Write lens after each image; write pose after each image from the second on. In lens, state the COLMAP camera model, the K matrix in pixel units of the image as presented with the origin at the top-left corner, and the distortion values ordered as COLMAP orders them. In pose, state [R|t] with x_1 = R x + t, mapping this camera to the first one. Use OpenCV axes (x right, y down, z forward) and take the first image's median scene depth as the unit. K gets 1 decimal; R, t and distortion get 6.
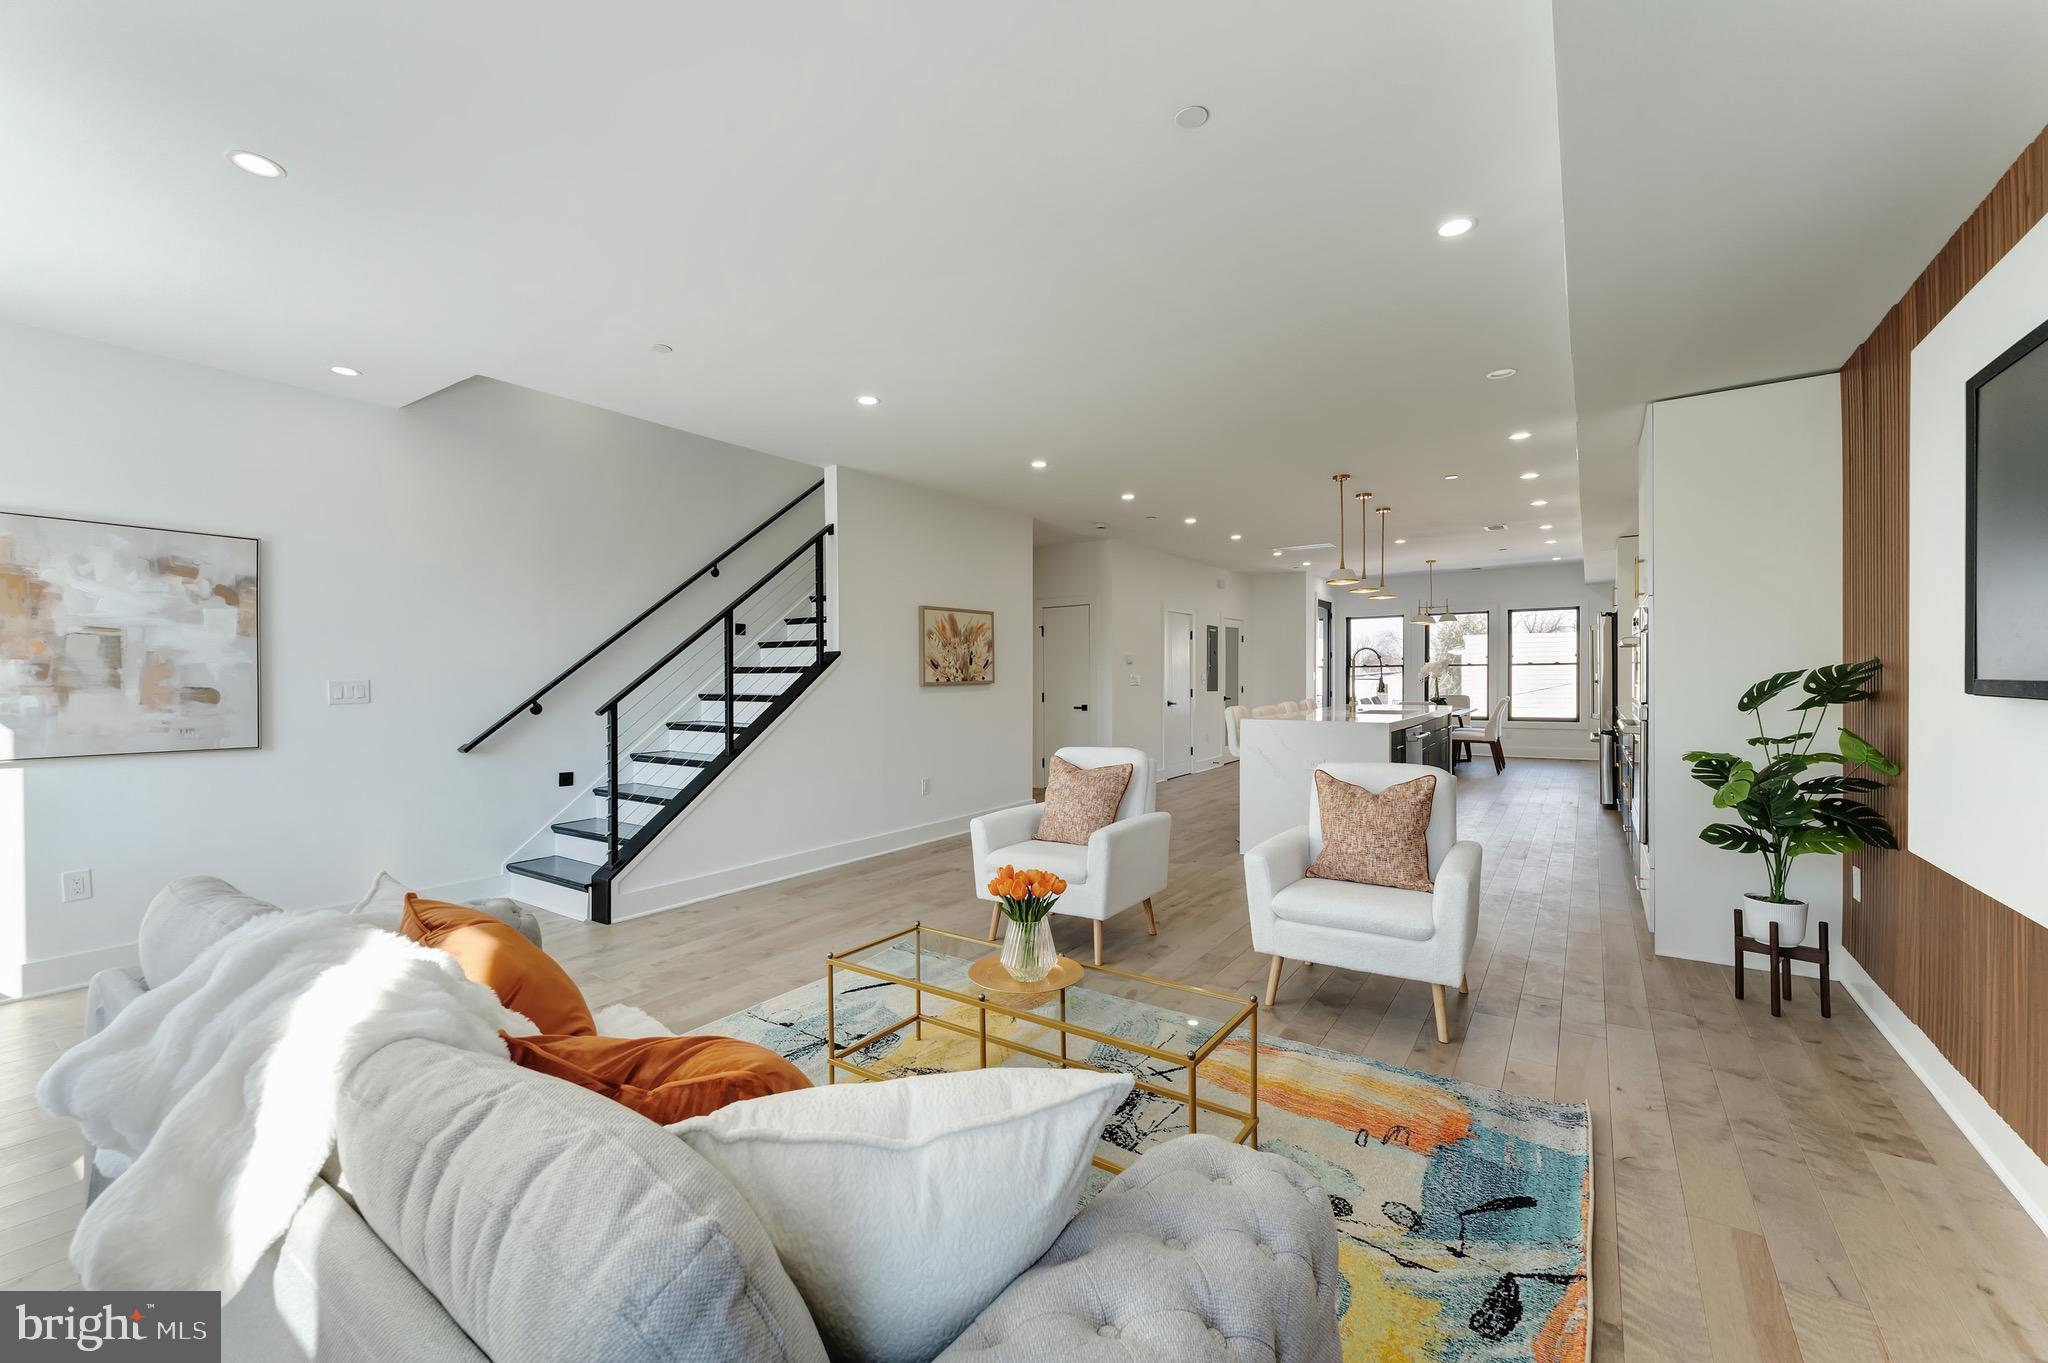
lens RADIAL K [[829.8, 0, 1012.0], [0, 829.8, 690.1], [0, 0, 1]] dist [0.003776, 0.000379]
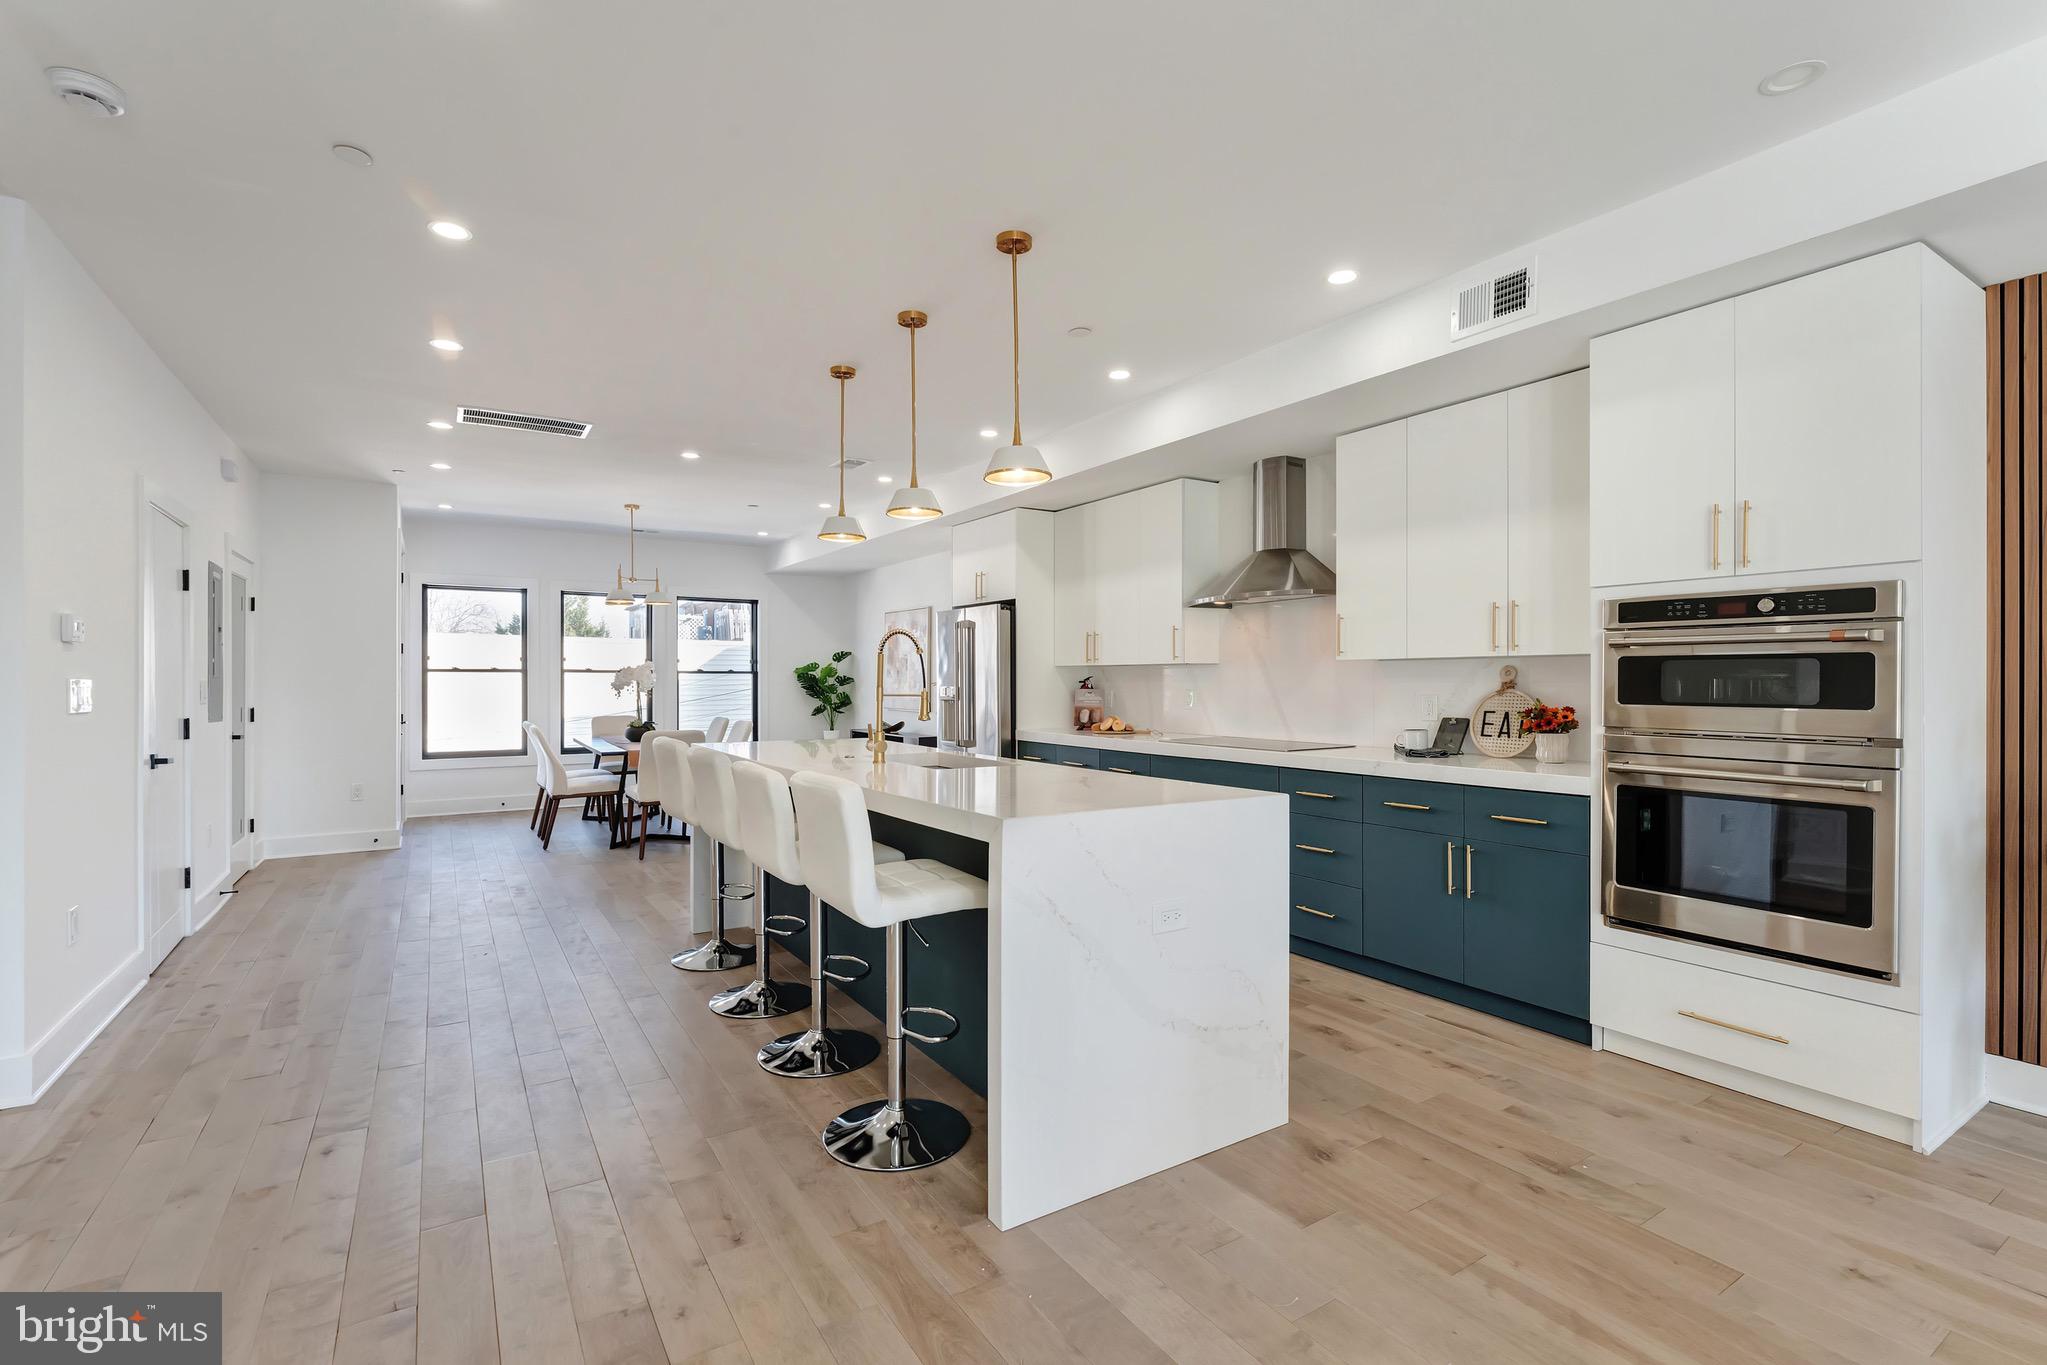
lens RADIAL K [[929.2, 0, 1023.5], [0, 929.2, 682.5], [0, 0, 1]] dist [-0.000052, 0.000150]
pose [[0.382010, 0.010879, 0.924094, -0.052607], [0.009663, 0.999829, -0.015765, -0.011401], [-0.924108, 0.014952, 0.381839, 0.714440]]
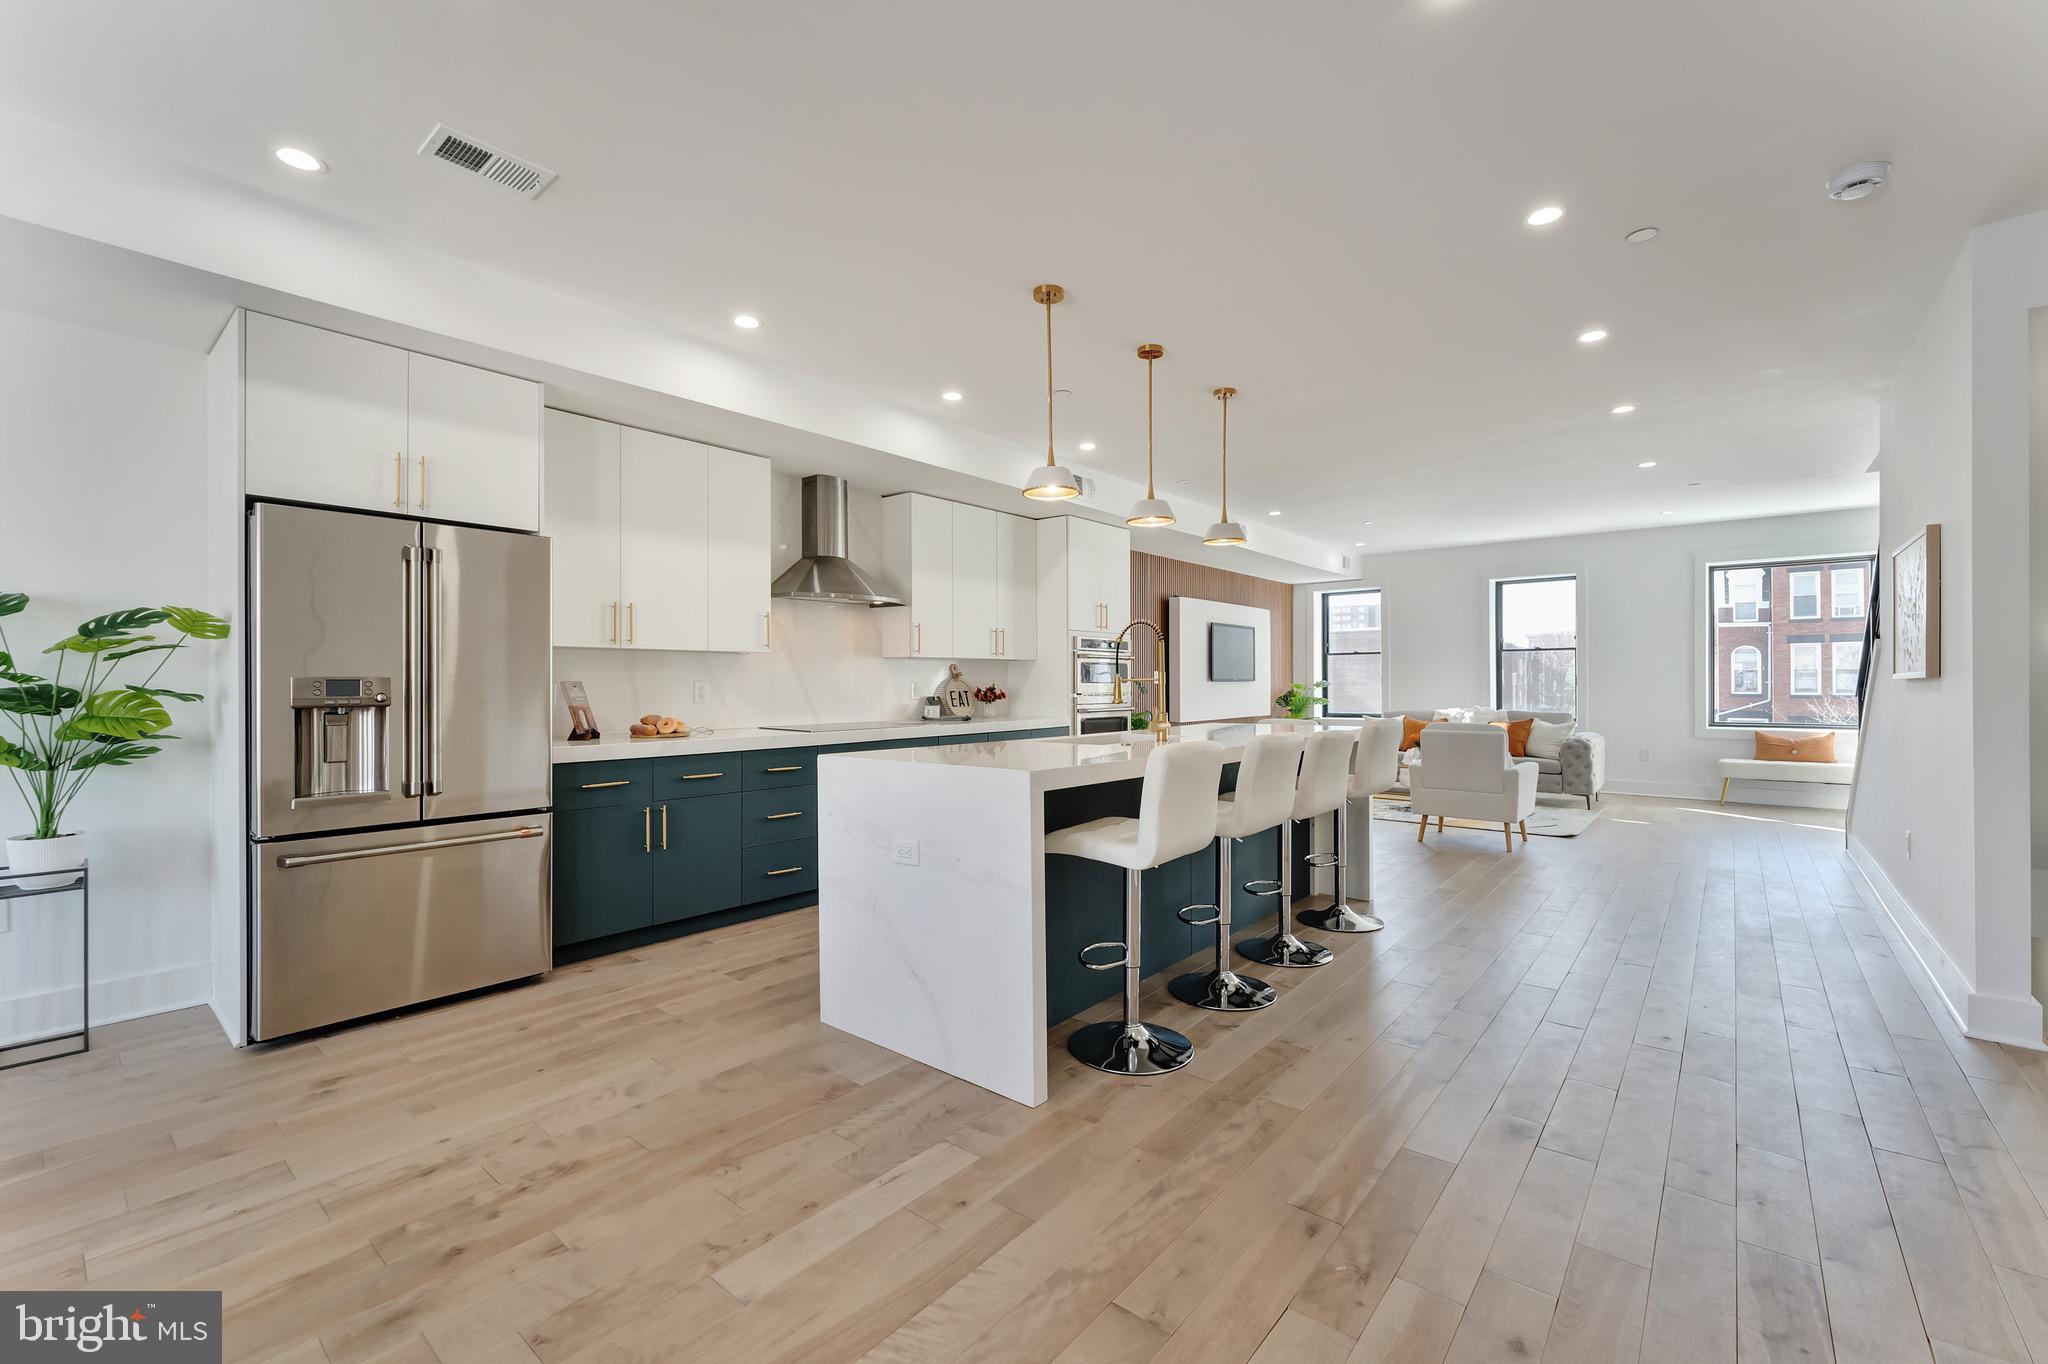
lens RADIAL K [[847.0, 0, 1024.0], [0, 847.0, 682.0], [0, 0, 1]] dist [-0.000511, -0.000073]
pose [[-0.996147, 0.013842, 0.086599, 0.449272], [0.015335, 0.999745, 0.016603, -0.022942], [-0.086347, 0.017867, -0.996105, 1.534526]]
